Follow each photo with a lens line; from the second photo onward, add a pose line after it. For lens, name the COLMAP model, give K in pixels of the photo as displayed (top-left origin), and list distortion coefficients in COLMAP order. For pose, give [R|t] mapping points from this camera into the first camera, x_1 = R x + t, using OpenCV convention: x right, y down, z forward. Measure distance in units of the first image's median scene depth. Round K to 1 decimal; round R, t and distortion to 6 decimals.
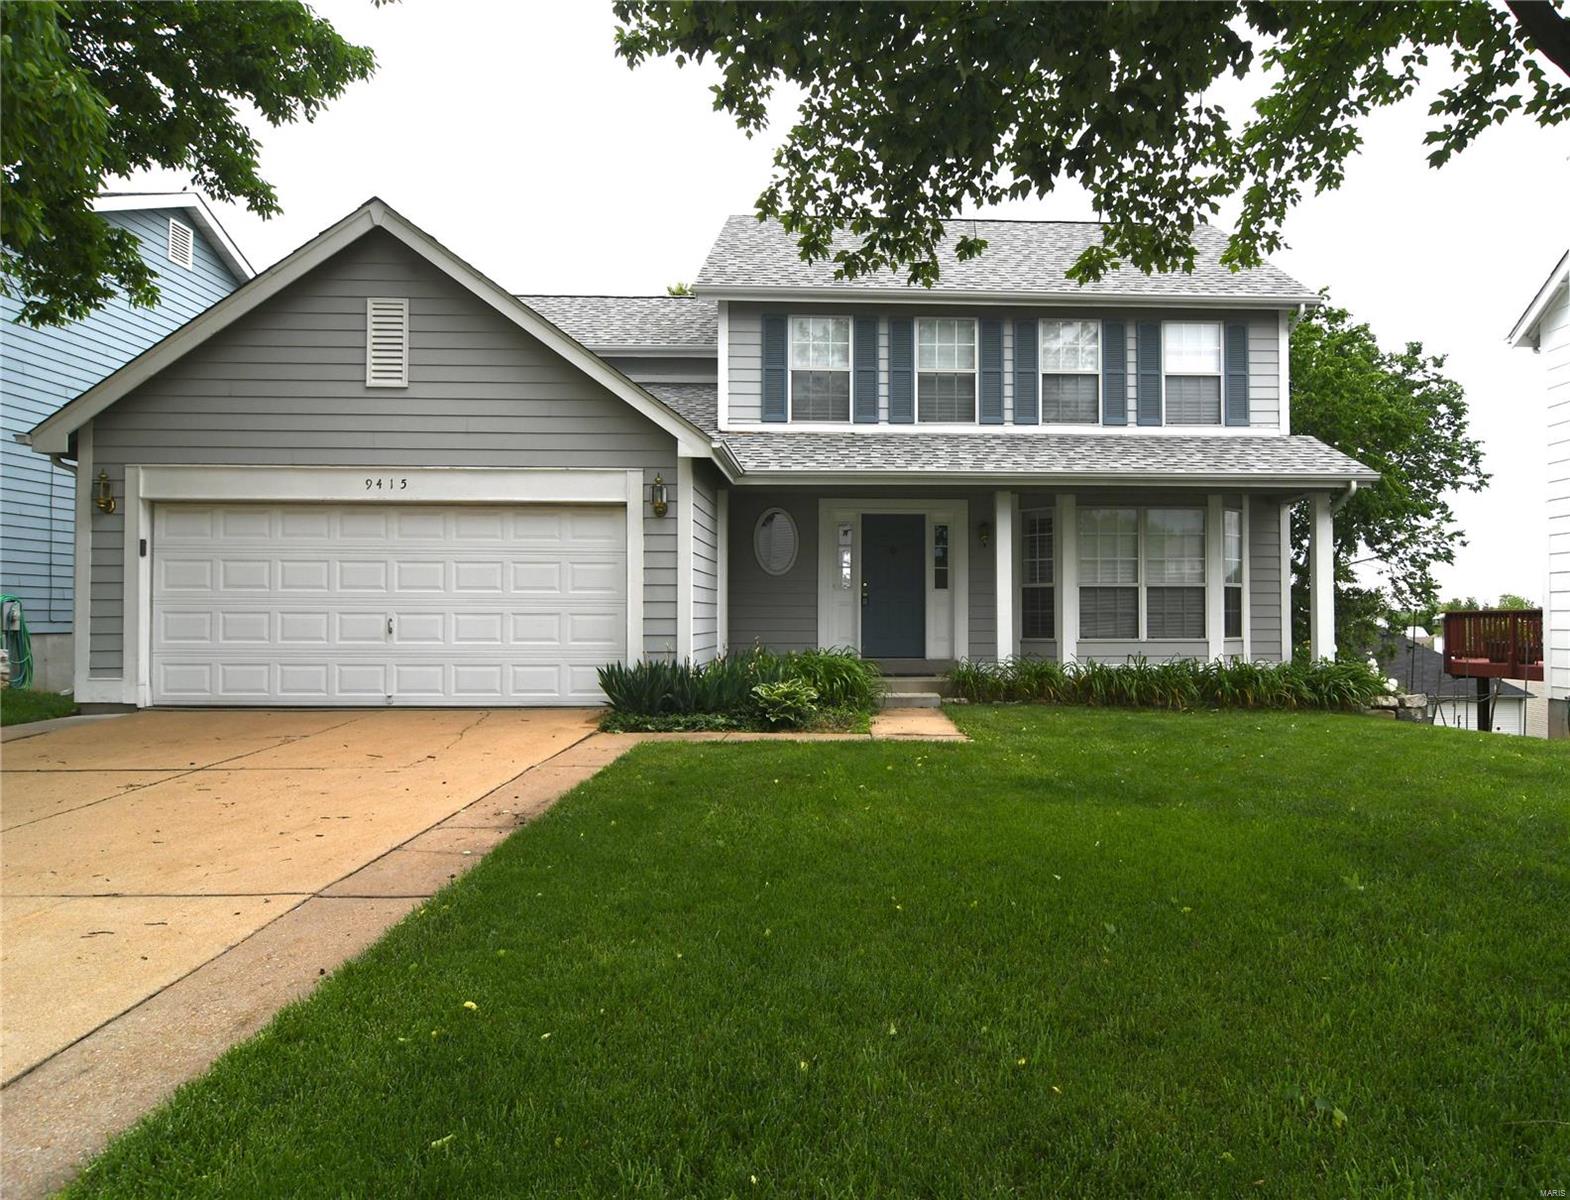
lens RADIAL K [[920.0, 0, 785.6], [0, 920.0, 596.7], [0, 0, 1]] dist [-0.007660, -0.000878]
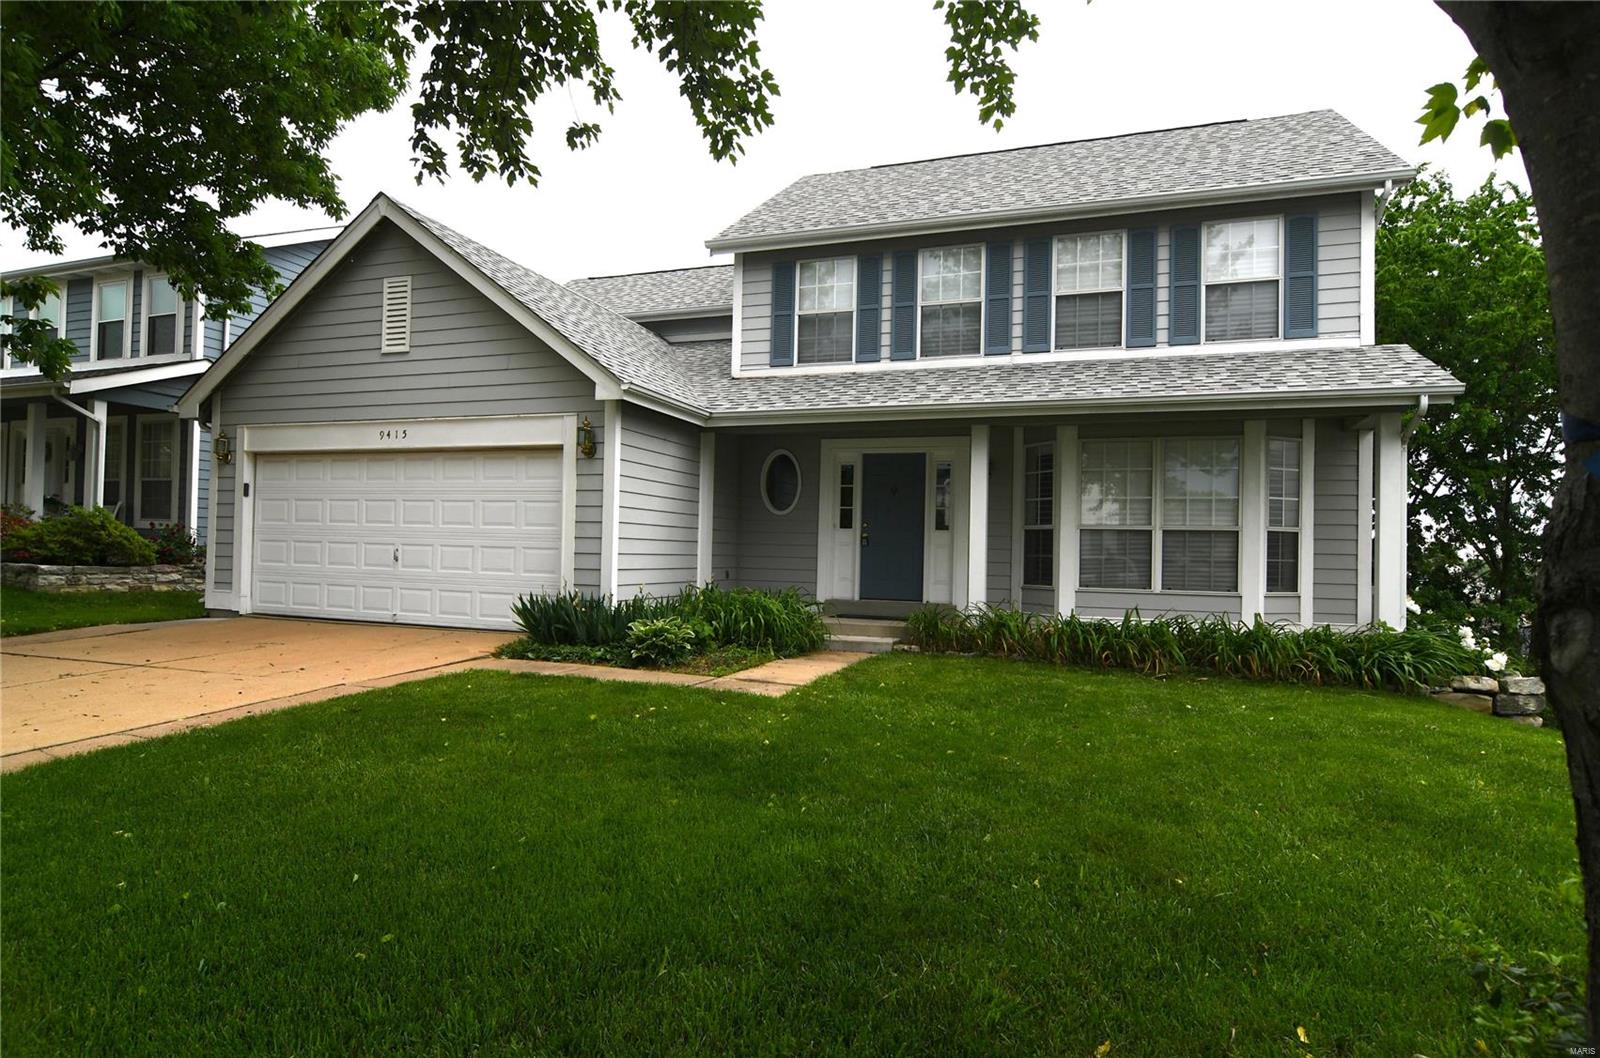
lens RADIAL K [[800.3, 0, 798.0], [0, 800.3, 533.4], [0, 0, 1]] dist [-0.005894, -0.001225]
pose [[0.939066, 0.012546, -0.343507, 0.350746], [-0.014619, 0.999887, -0.003445, 0.000191], [0.343425, 0.008257, 0.939144, 0.184833]]
